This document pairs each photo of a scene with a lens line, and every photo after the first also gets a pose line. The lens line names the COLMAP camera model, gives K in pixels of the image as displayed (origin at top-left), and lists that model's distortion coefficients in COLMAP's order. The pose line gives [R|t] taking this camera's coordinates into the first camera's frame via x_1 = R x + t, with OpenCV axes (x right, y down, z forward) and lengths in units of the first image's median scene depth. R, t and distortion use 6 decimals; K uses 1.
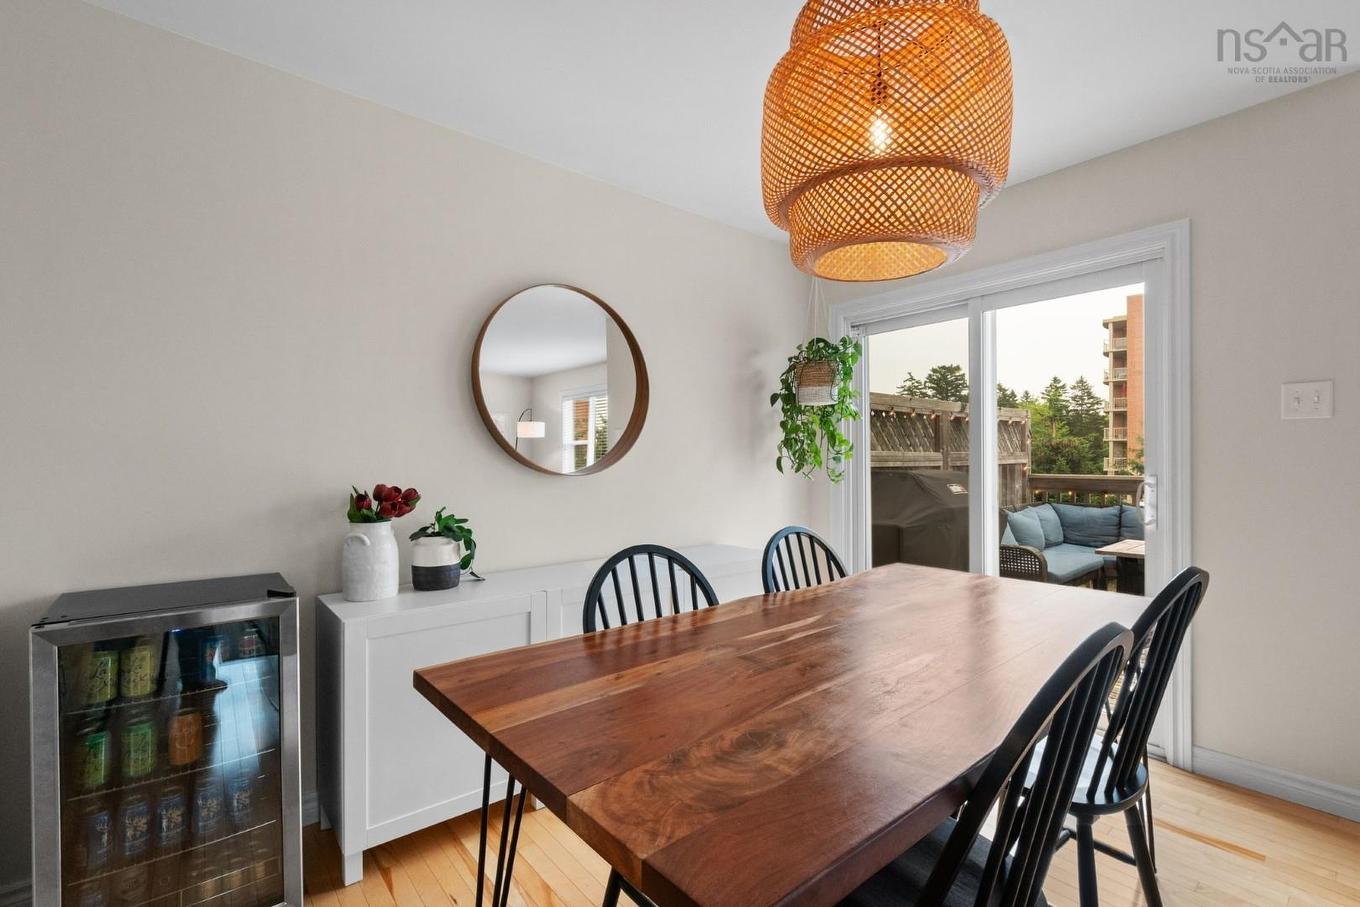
lens RADIAL K [[599.3, 0, 680.0], [0, 599.3, 453.5], [0, 0, 1]] dist [0.000017, -0.007353]
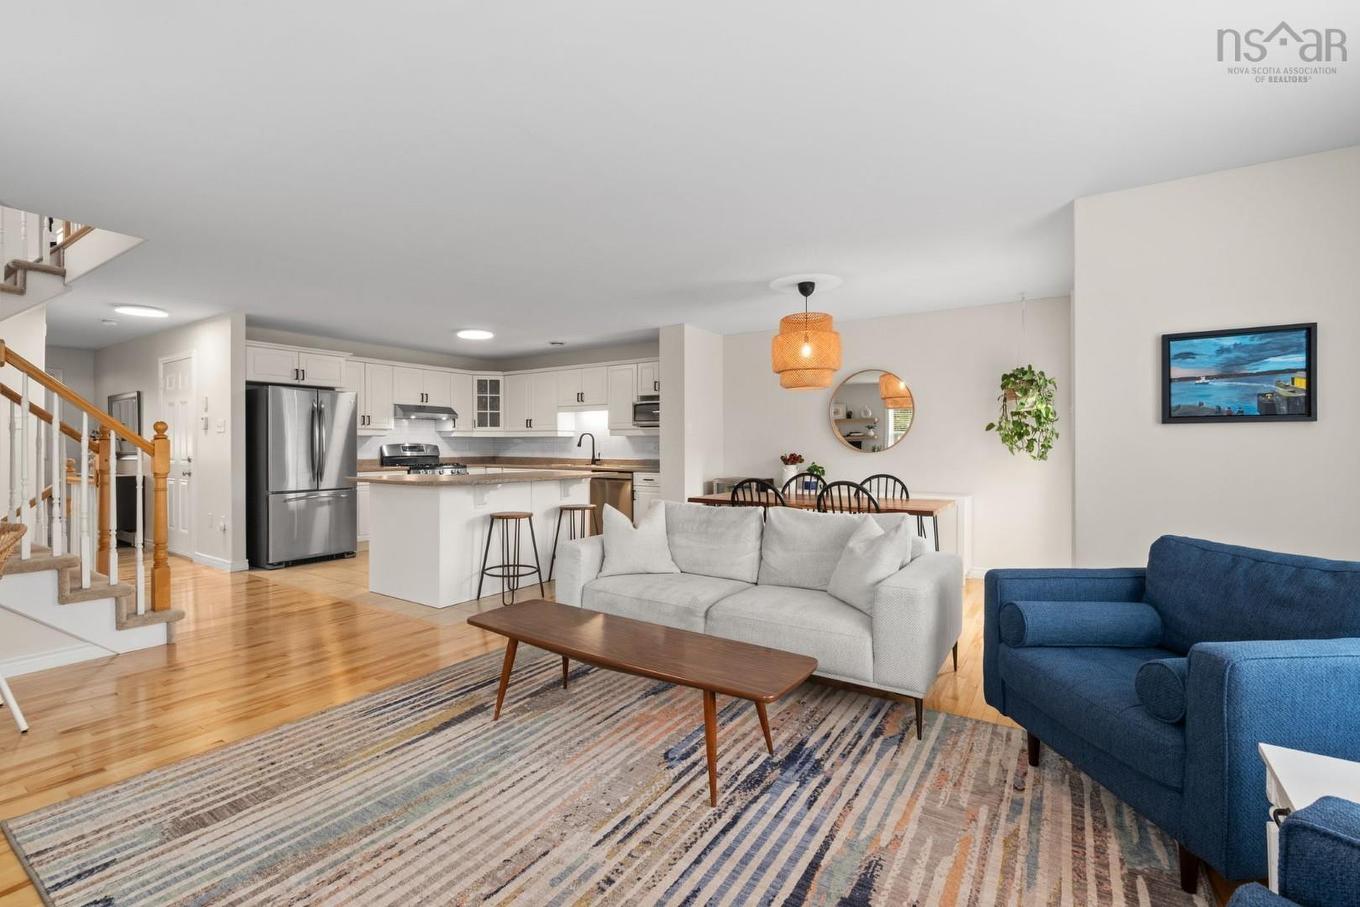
lens RADIAL K [[598.6, 0, 681.9], [0, 598.6, 449.9], [0, 0, 1]] dist [0.005719, -0.007835]
pose [[0.298825, 0.009765, -0.954258, 1.432004], [0.009192, 0.999872, 0.013110, -0.007041], [0.954264, -0.012689, 0.298697, -0.299674]]
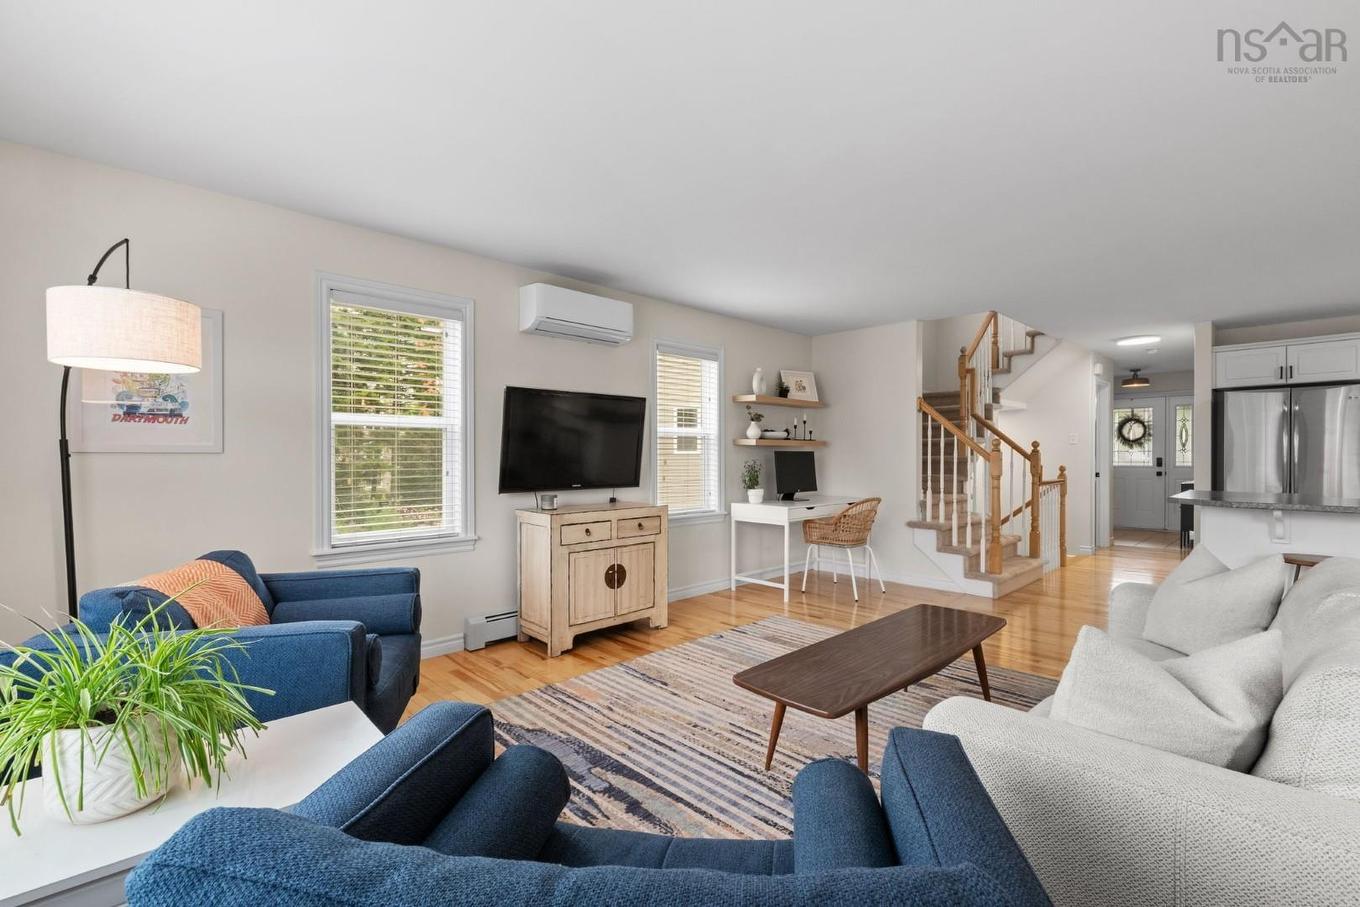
lens RADIAL K [[598.6, 0, 681.9], [0, 598.6, 449.9], [0, 0, 1]] dist [0.005719, -0.007835]
pose [[-0.996920, 0.004472, -0.078294, 1.007619], [0.006351, 0.999697, -0.023773, 0.006813], [0.078164, -0.024198, -0.996647, 0.625661]]
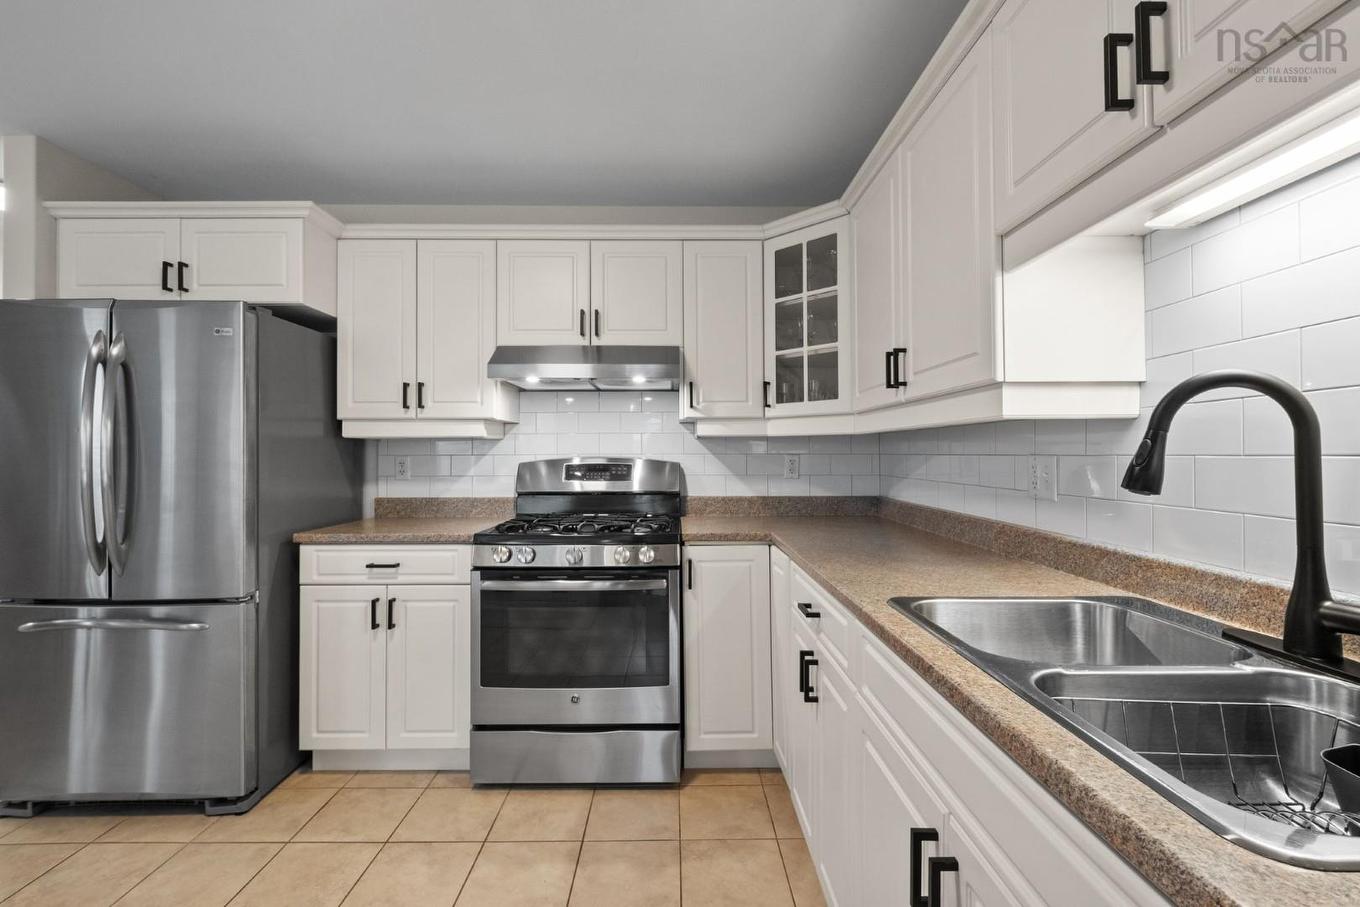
lens RADIAL K [[598.6, 0, 681.9], [0, 598.6, 449.9], [0, 0, 1]] dist [0.005719, -0.007835]
pose [[-0.619060, -0.003394, -0.785337, -0.605646], [0.010393, 0.999868, -0.012514, -0.010848], [0.785275, -0.015909, -0.618942, 0.028745]]
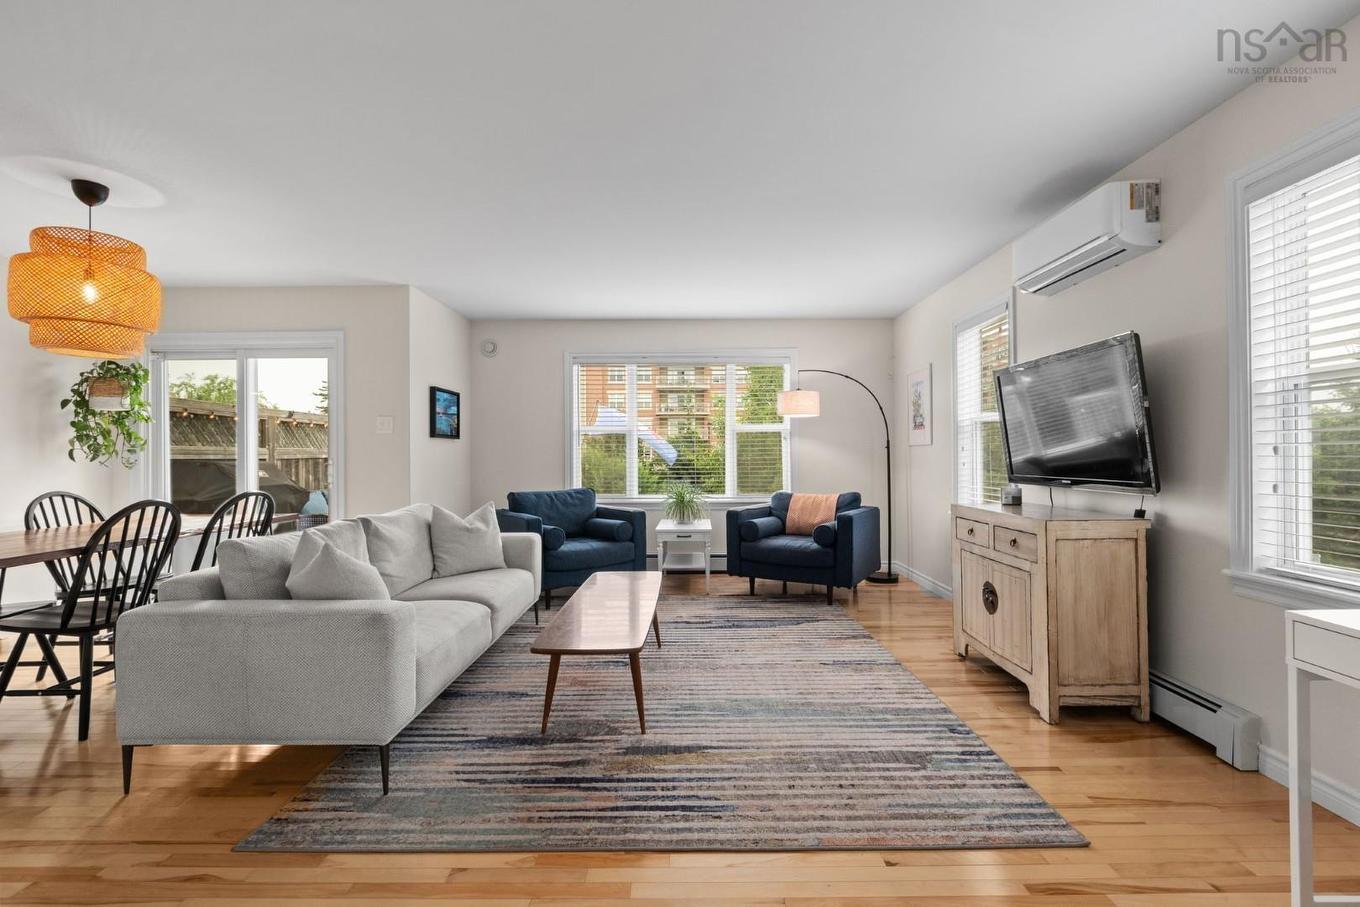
lens RADIAL K [[598.6, 0, 681.9], [0, 598.6, 449.9], [0, 0, 1]] dist [0.005719, -0.007835]
pose [[0.639001, 0.006678, 0.769177, 0.019342], [-0.003335, 0.999977, -0.005911, 0.010994], [-0.769199, 0.001212, 0.639009, -0.831348]]
